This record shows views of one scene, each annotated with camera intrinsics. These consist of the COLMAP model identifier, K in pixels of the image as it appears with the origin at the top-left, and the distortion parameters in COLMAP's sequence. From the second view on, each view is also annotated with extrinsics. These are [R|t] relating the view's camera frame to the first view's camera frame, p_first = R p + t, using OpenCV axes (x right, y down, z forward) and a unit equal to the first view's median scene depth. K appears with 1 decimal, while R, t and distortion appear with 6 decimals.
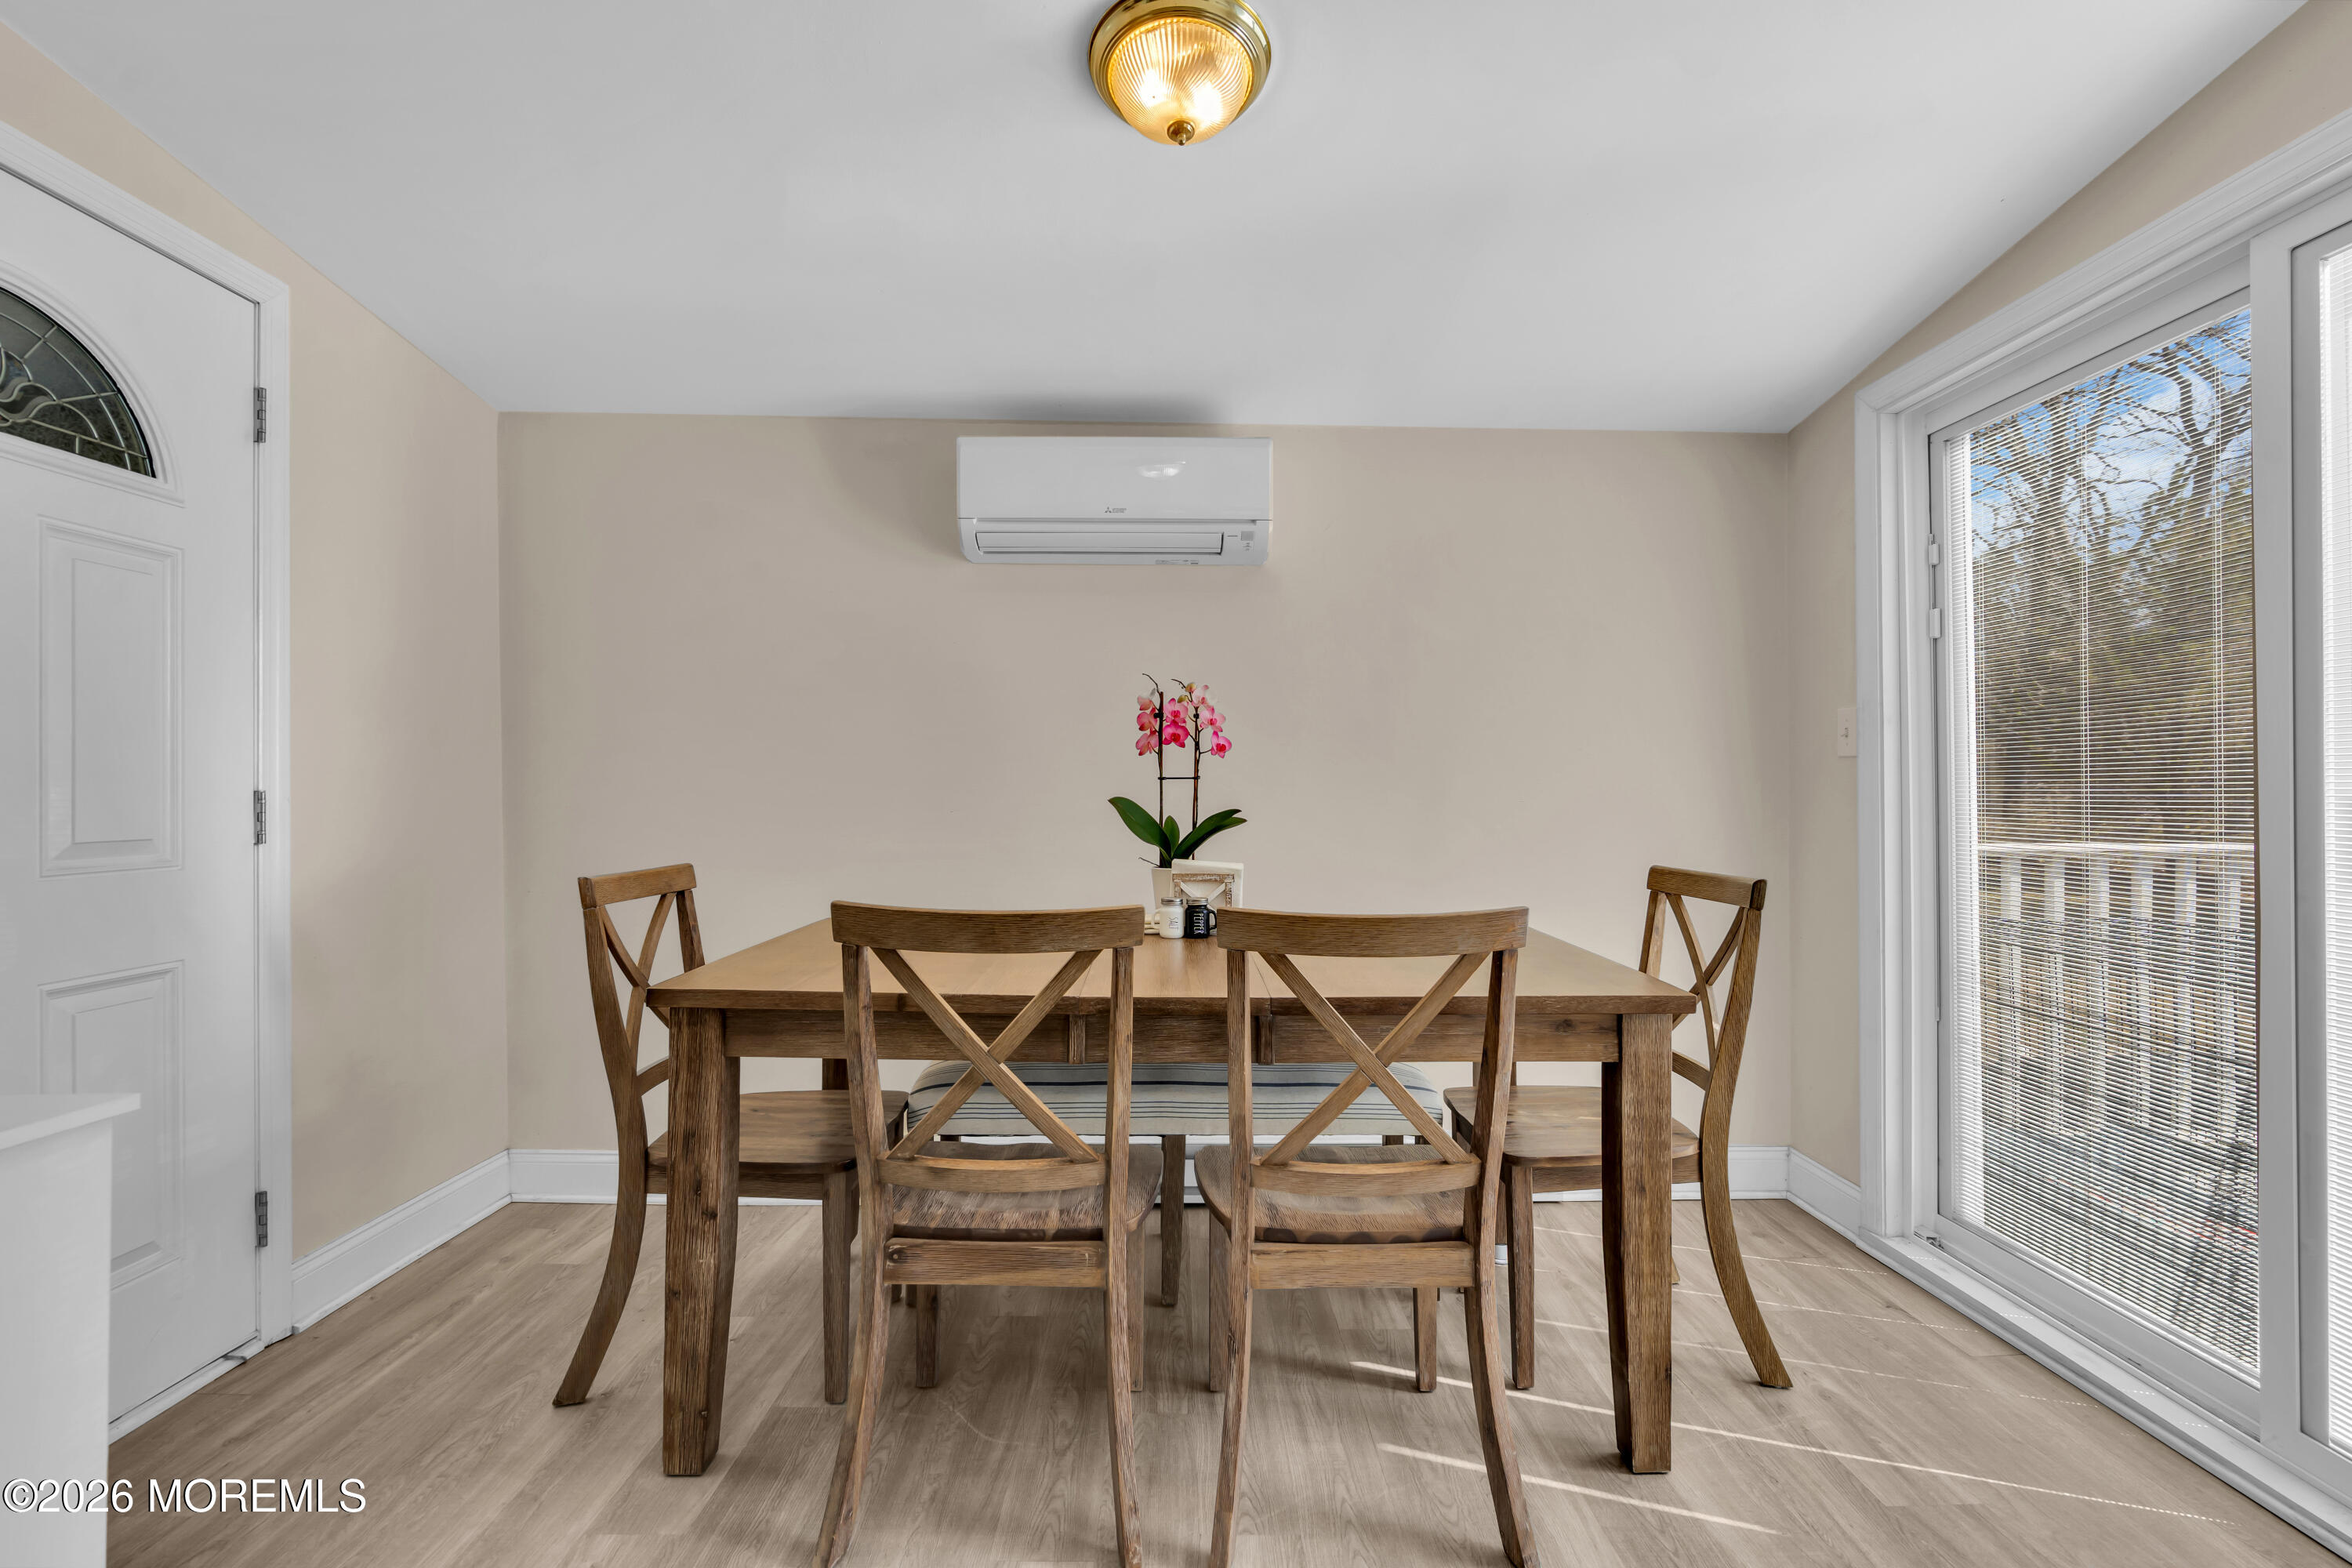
lens RADIAL K [[1075.3, 0, 1183.9], [0, 1075.3, 791.7], [0, 0, 1]] dist [-0.004764, -0.000484]
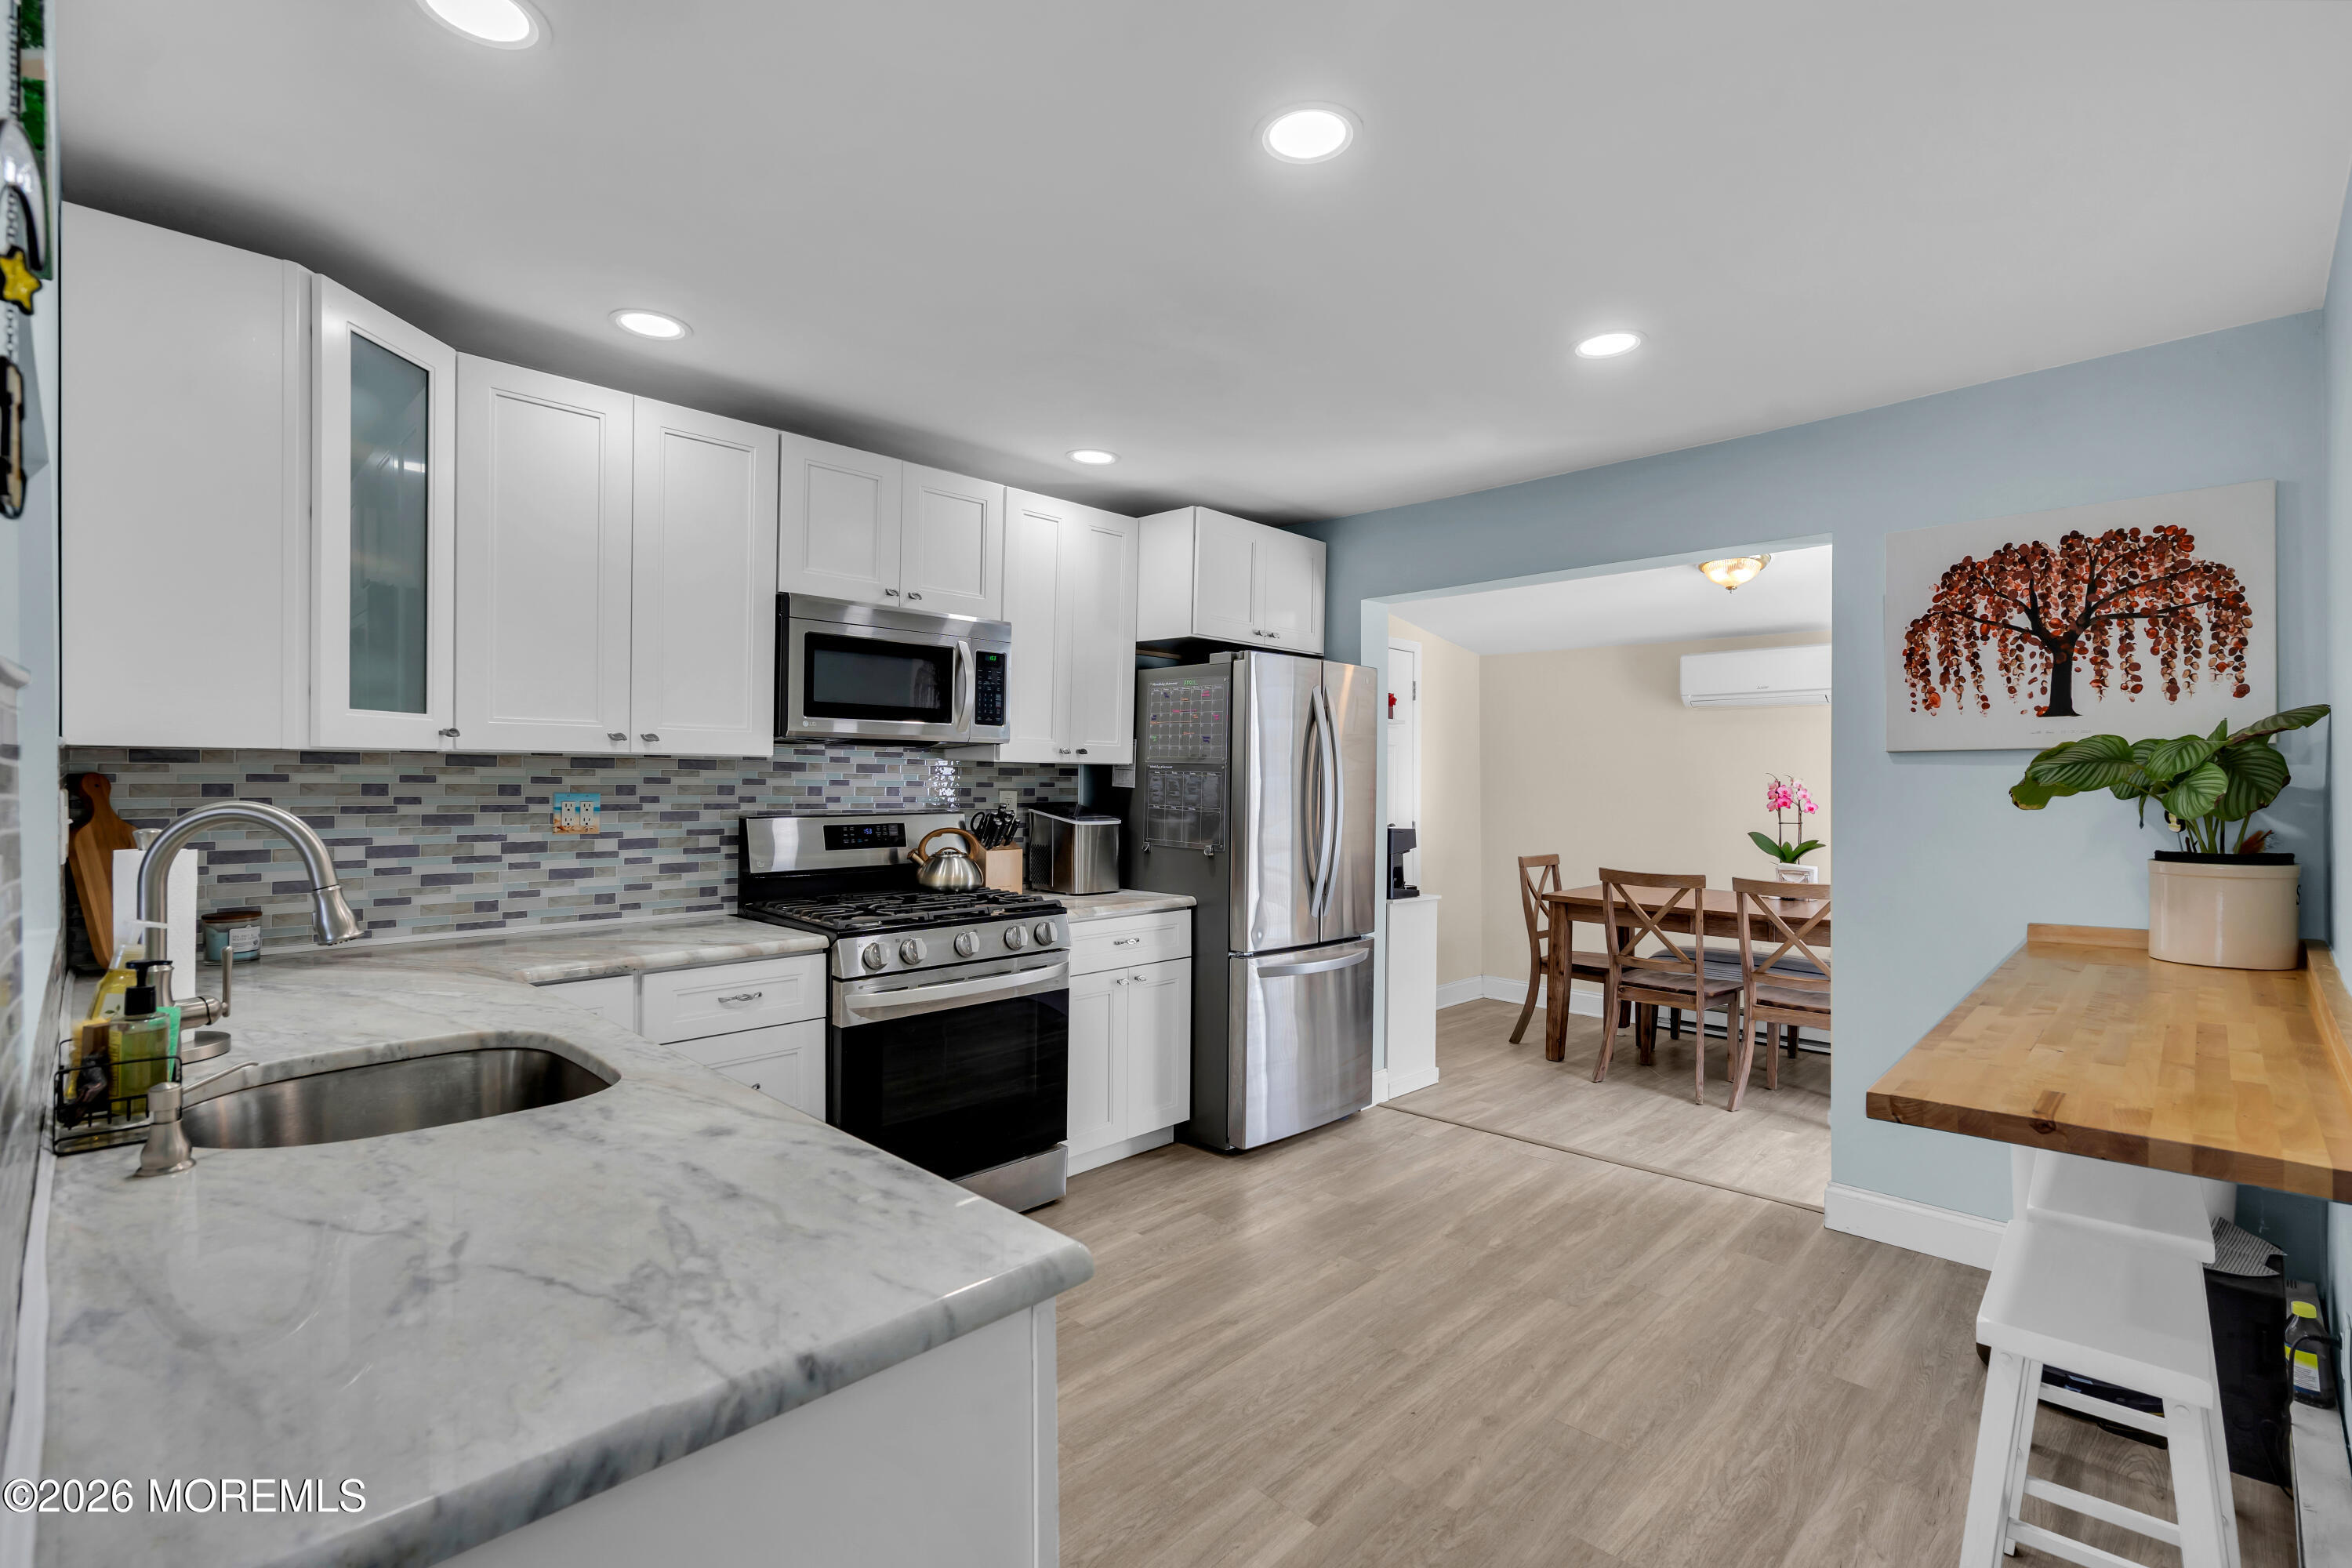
lens RADIAL K [[1063.4, 0, 1188.5], [0, 1063.4, 781.7], [0, 0, 1]] dist [-0.003053, -0.000119]
pose [[0.712478, 0.000326, -0.701694, 0.740667], [-0.007388, 0.999948, -0.007037, -0.086734], [0.701656, 0.010198, 0.712443, -1.522501]]
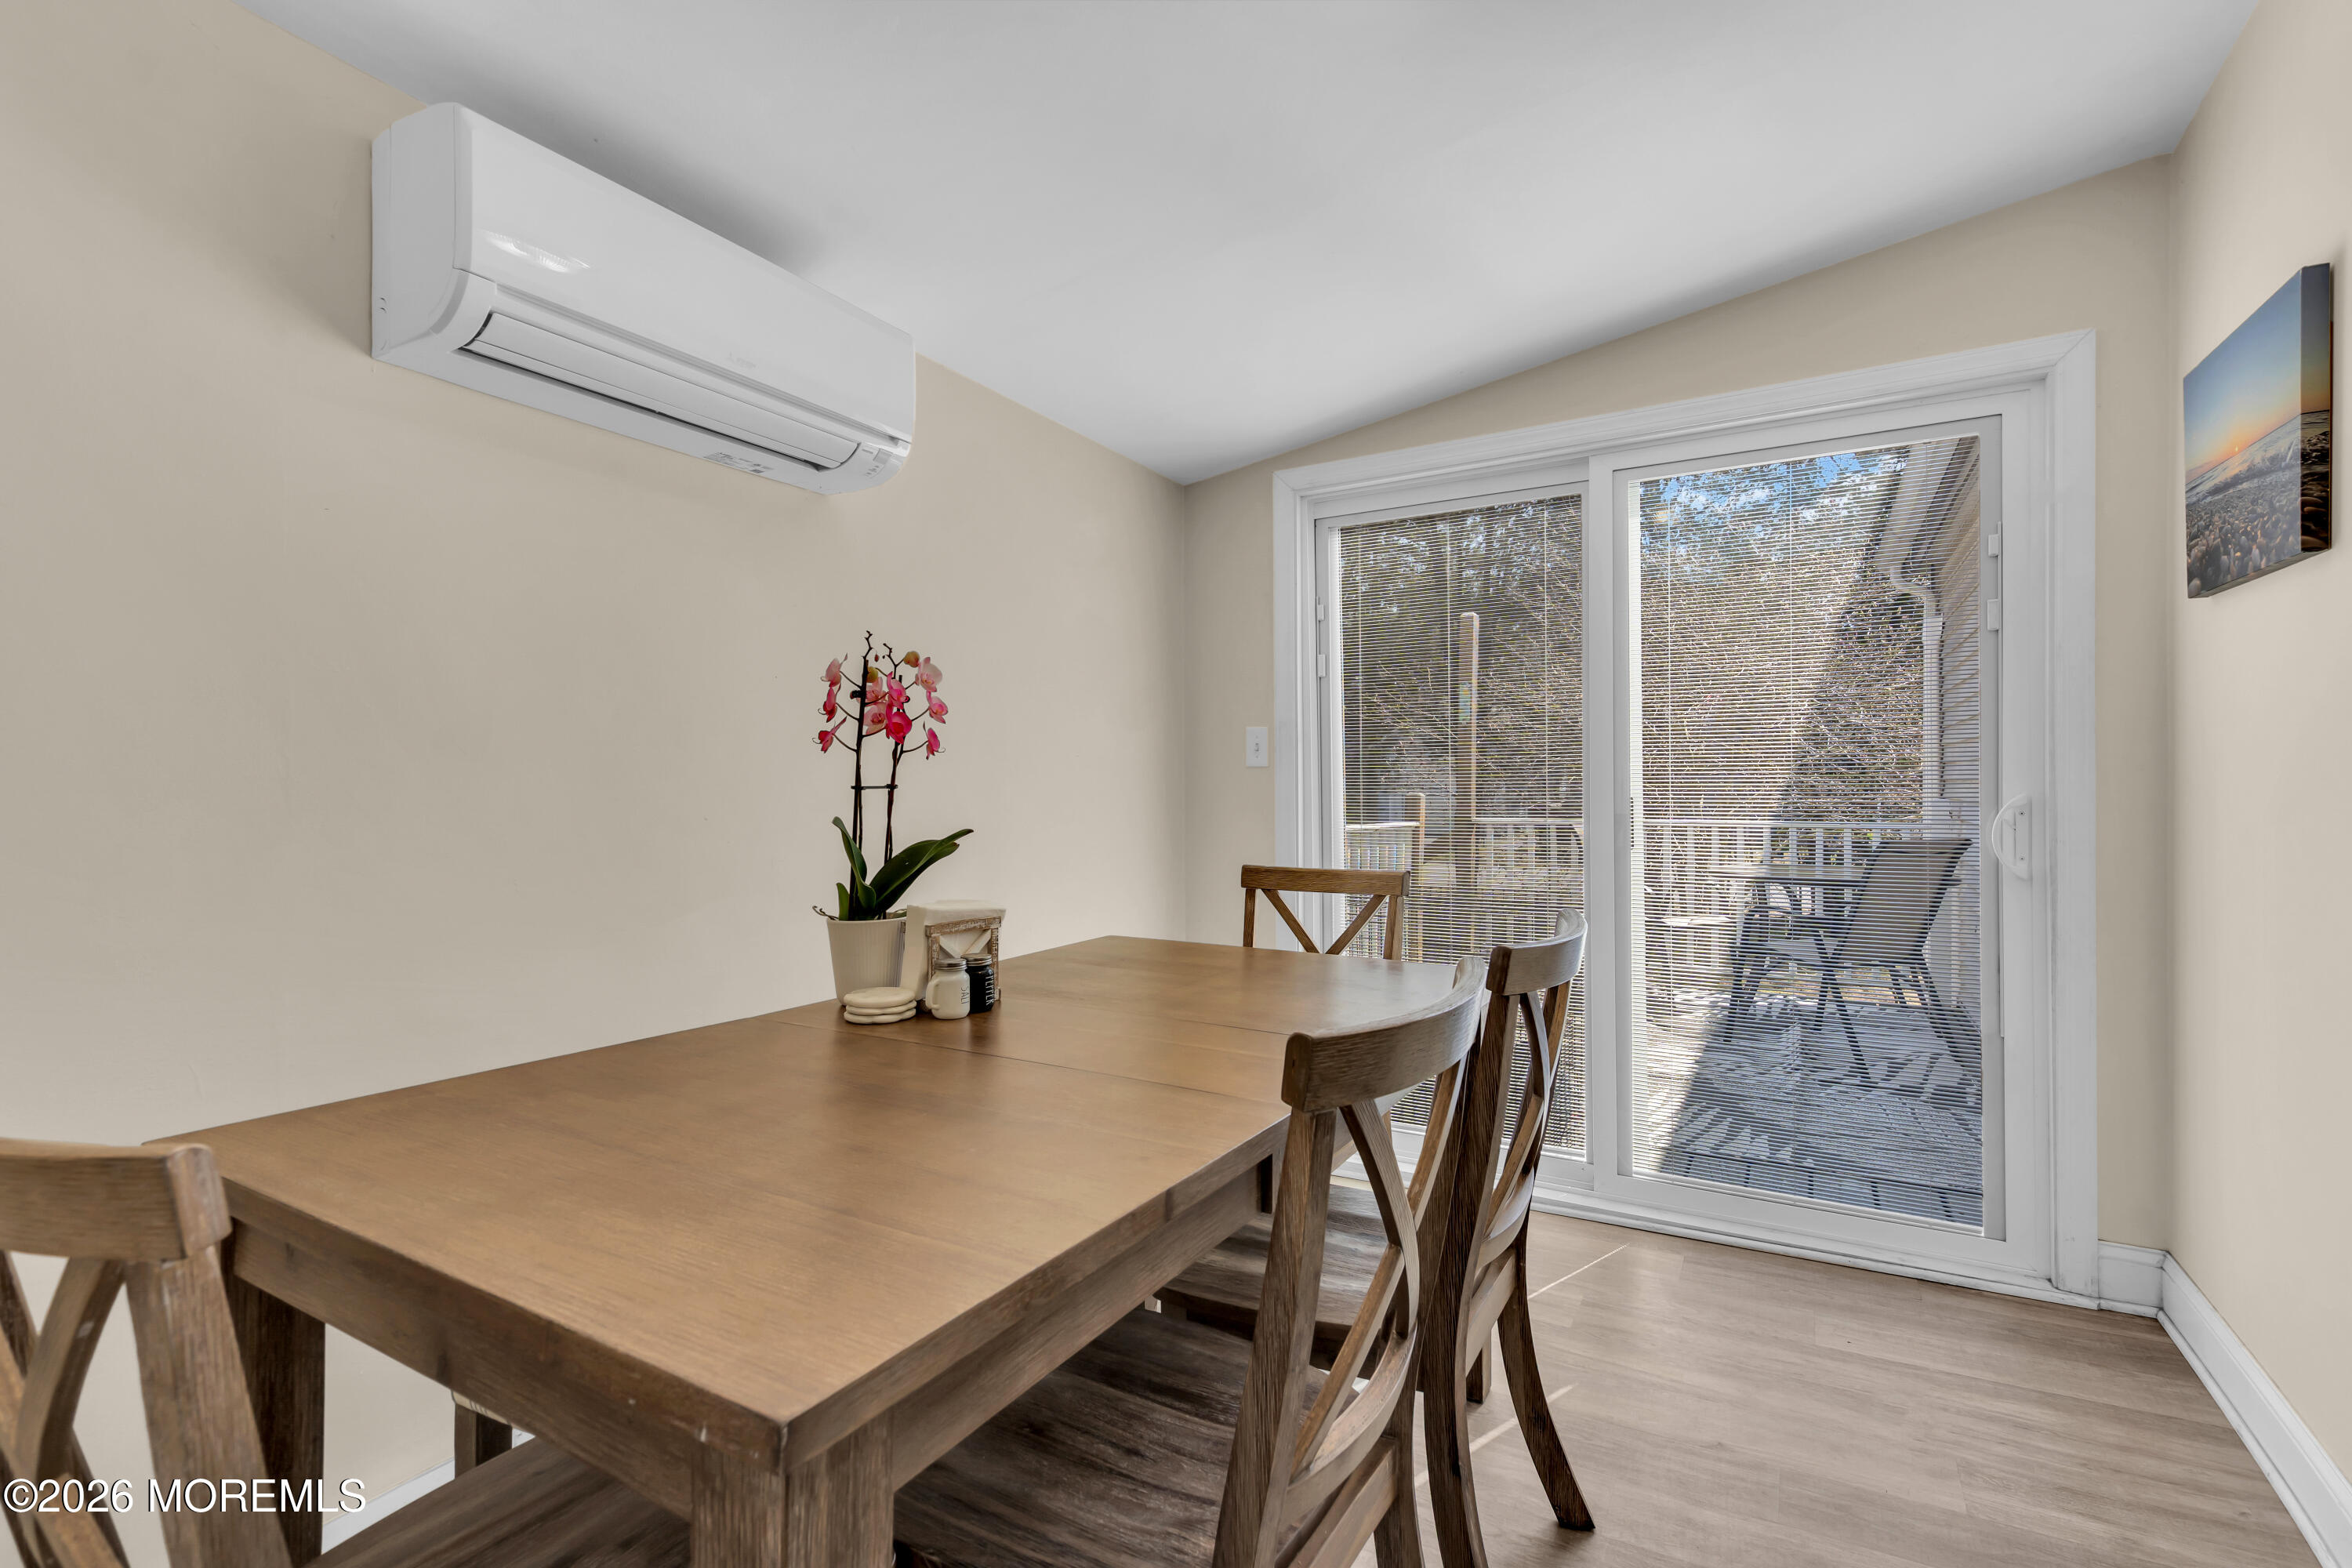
lens RADIAL K [[1063.4, 0, 1188.5], [0, 1063.4, 781.7], [0, 0, 1]] dist [-0.003053, -0.000119]
pose [[0.512011, -0.003277, 0.858973, -0.607096], [0.013281, 0.999903, -0.004101, -0.013745], [-0.858876, 0.013508, 0.512005, 0.600072]]
